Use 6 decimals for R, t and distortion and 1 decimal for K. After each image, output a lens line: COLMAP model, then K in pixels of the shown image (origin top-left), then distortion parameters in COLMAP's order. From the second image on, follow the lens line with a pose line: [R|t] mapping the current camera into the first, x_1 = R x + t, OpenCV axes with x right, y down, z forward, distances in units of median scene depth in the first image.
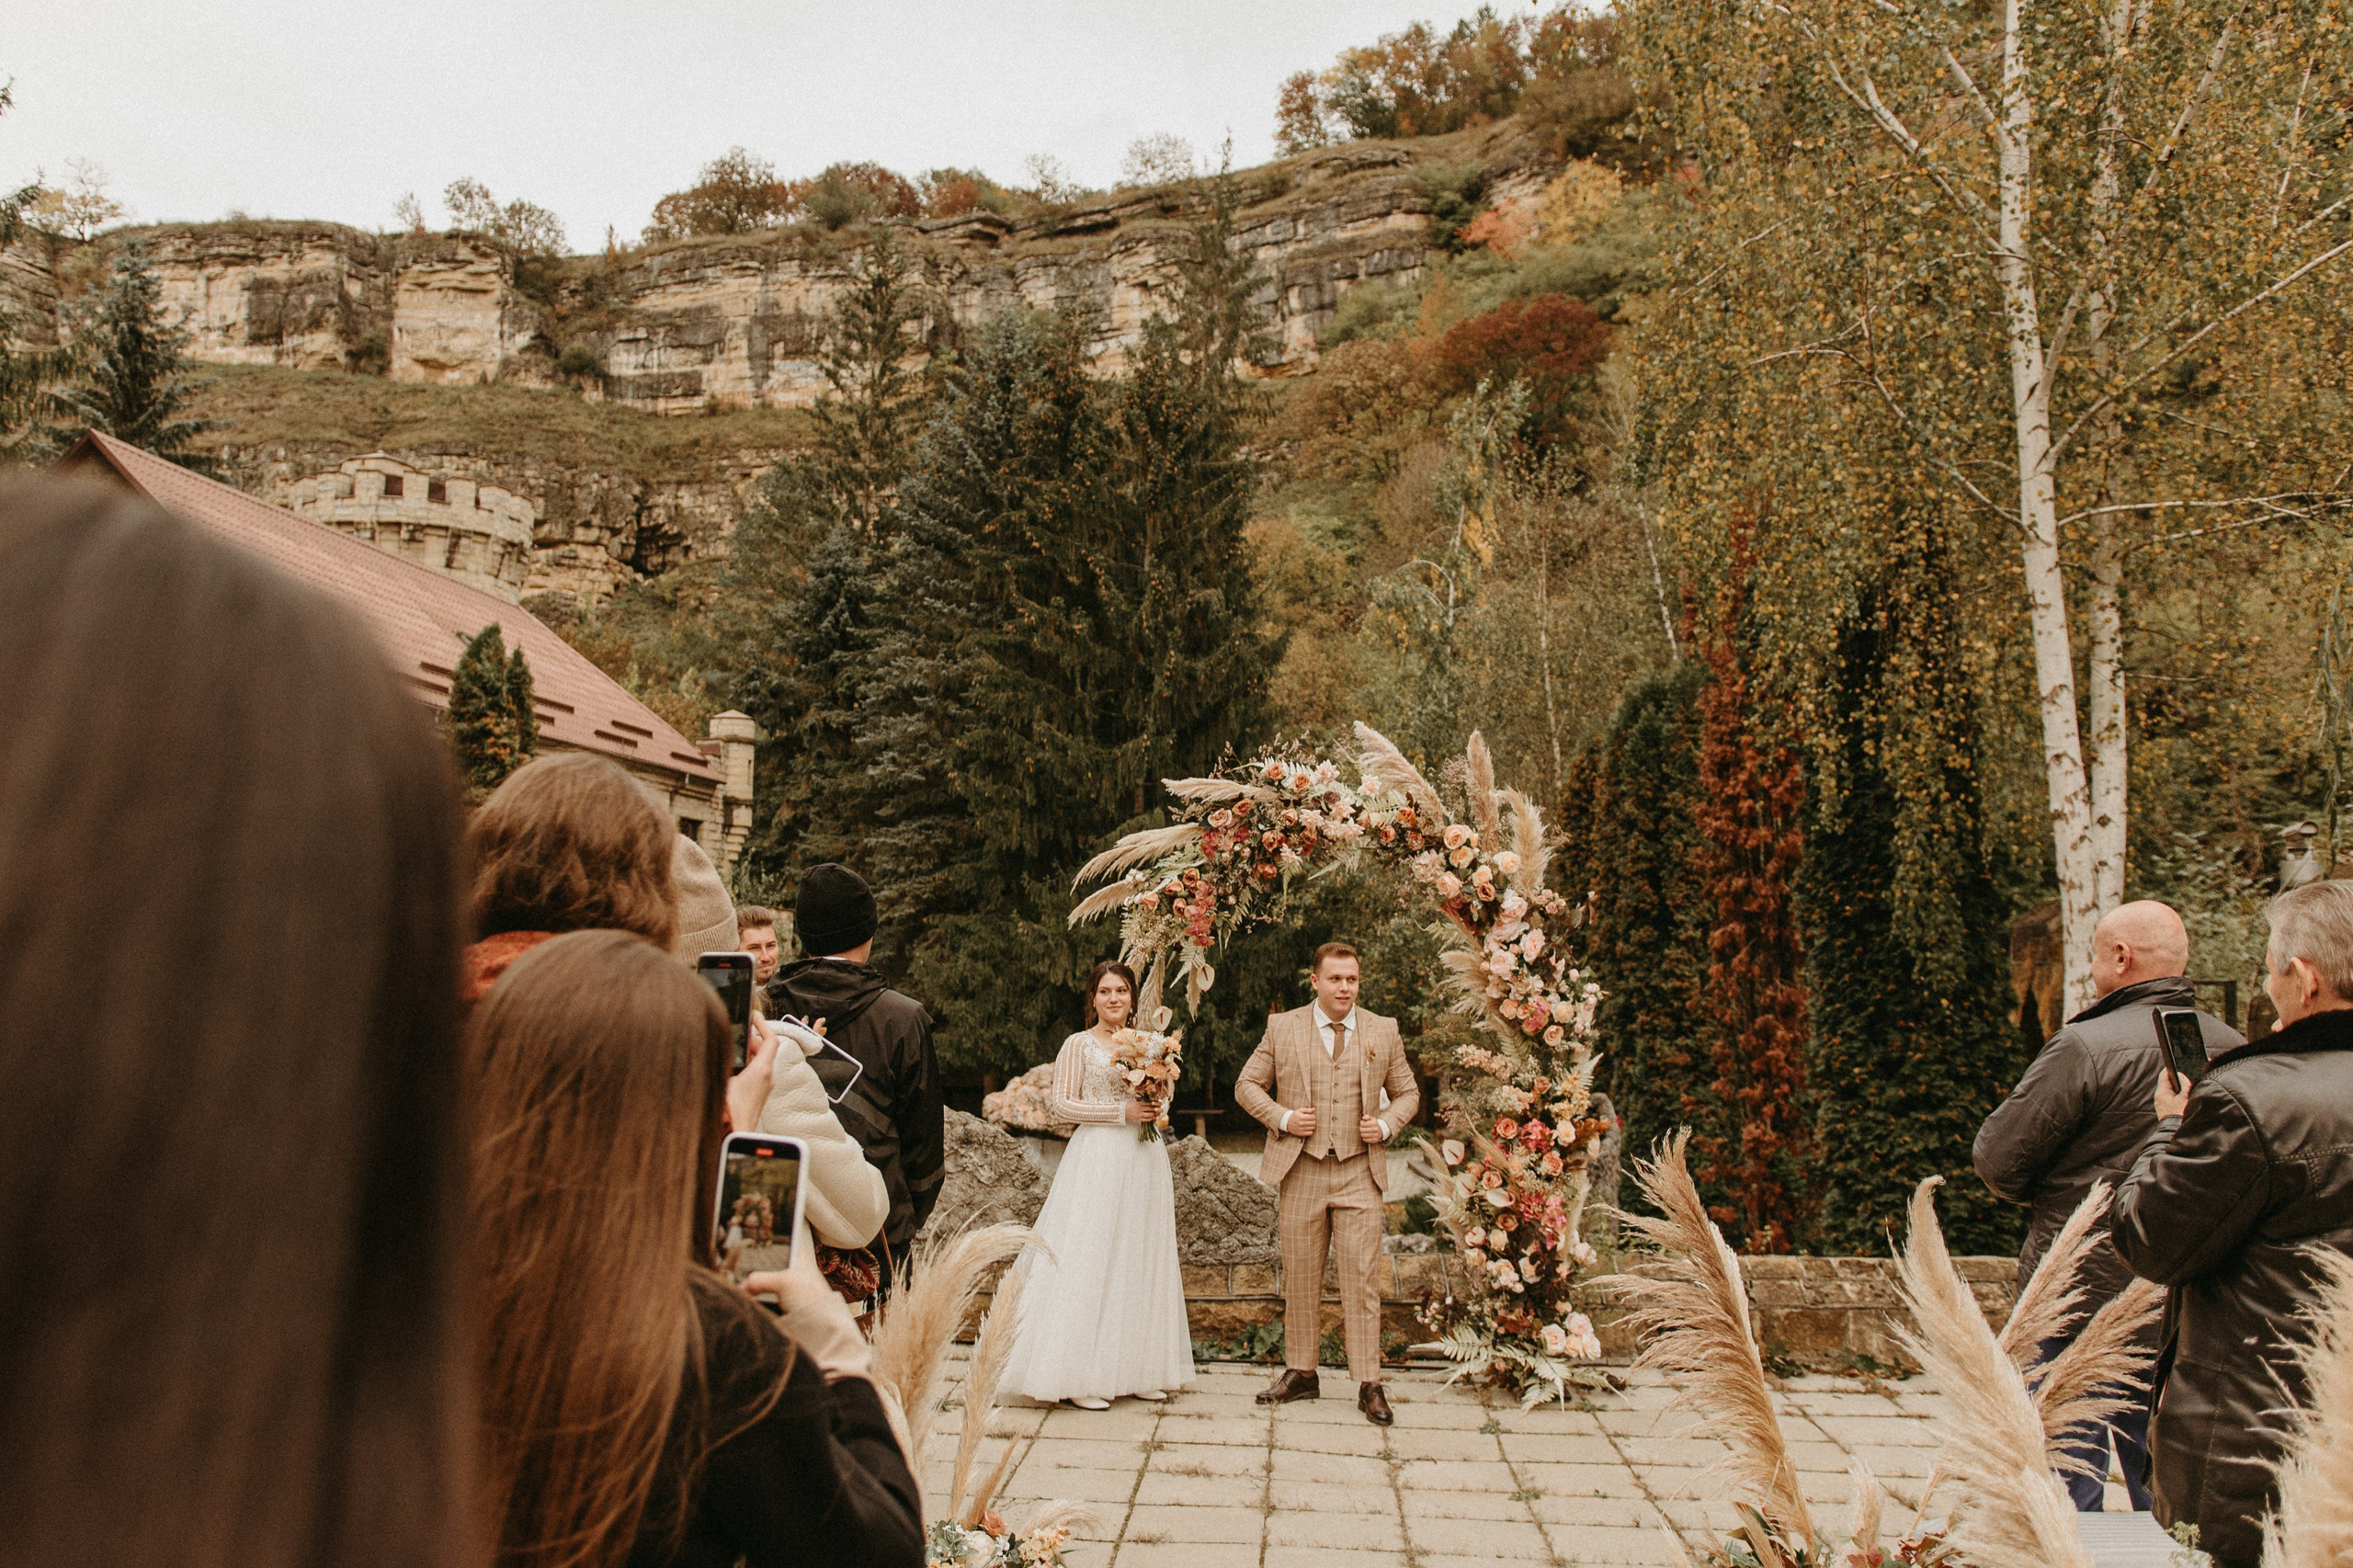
lens RADIAL K [[1993.3, 0, 1112.0], [0, 1993.3, 782.9], [0, 0, 1]] dist [-0.090979, 0.088291]
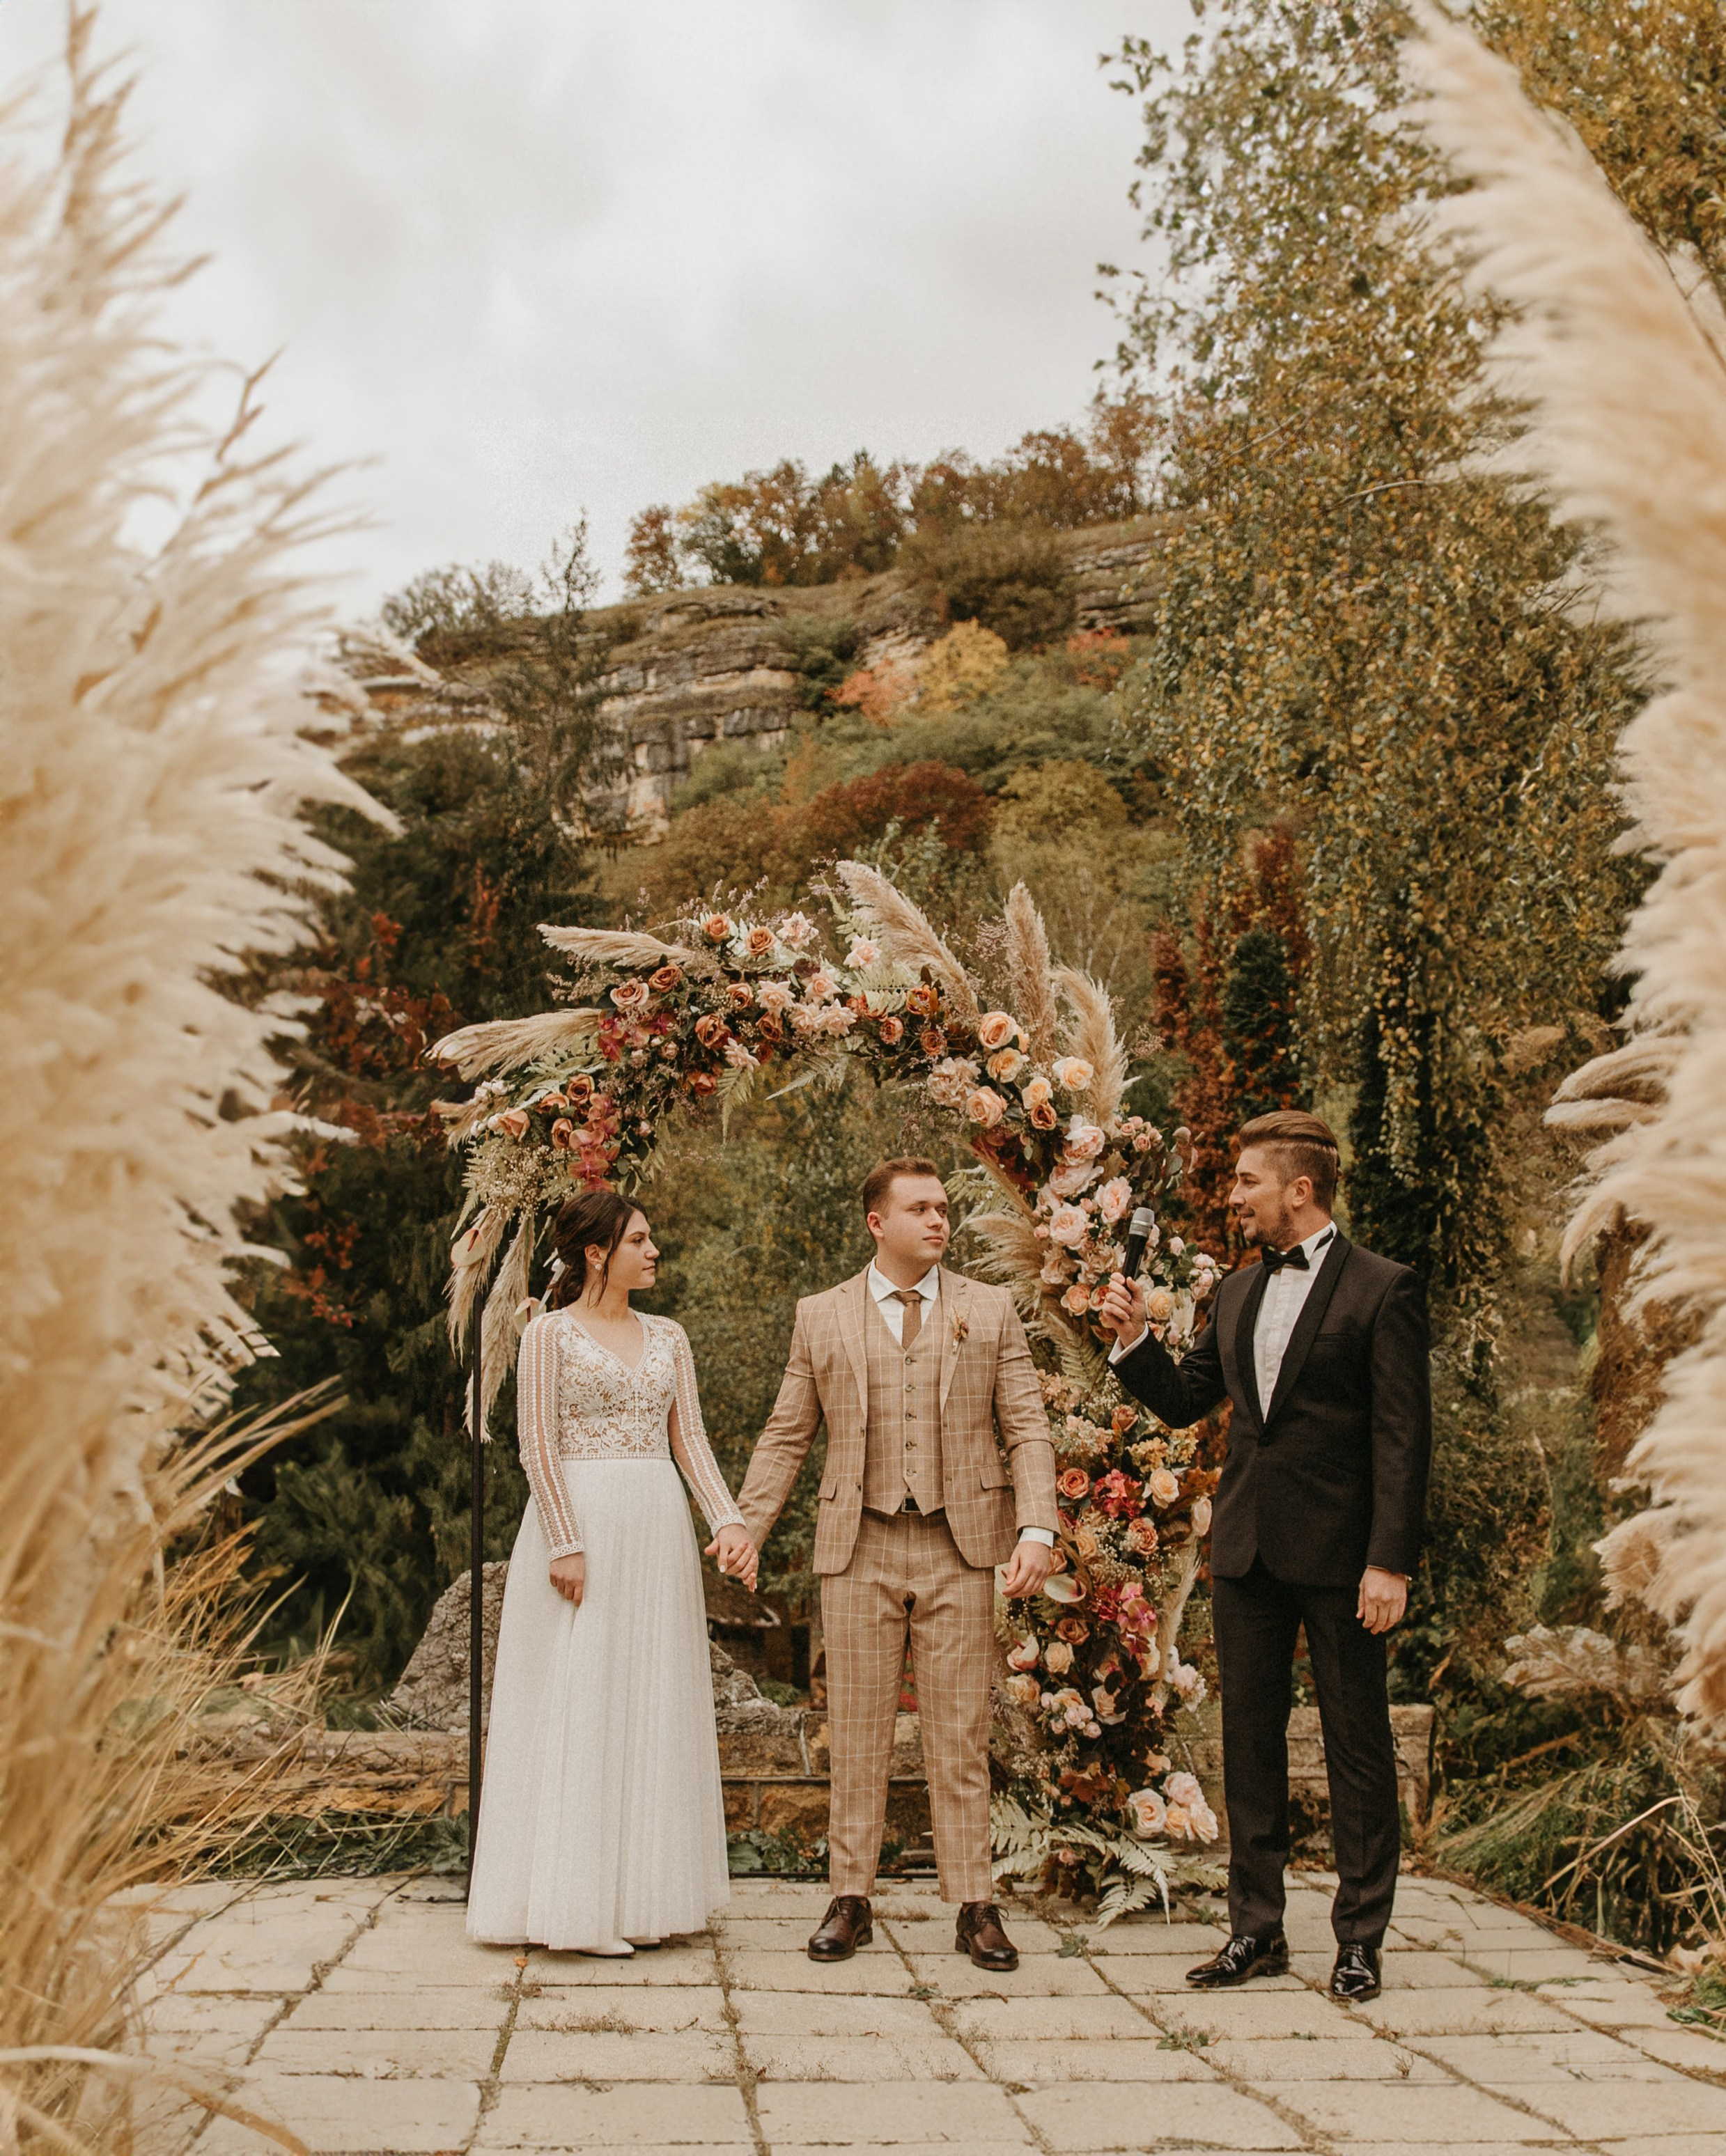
lens RADIAL K [[2226.5, 0, 868.0], [0, 2226.5, 1251.3], [0, 0, 1]] dist [-0.069150, 0.000000]
pose [[0.979748, 0.021333, 0.199095, -0.006527], [-0.013774, 0.999133, -0.039277, 0.081301], [-0.199760, 0.035740, 0.979193, 0.194655]]
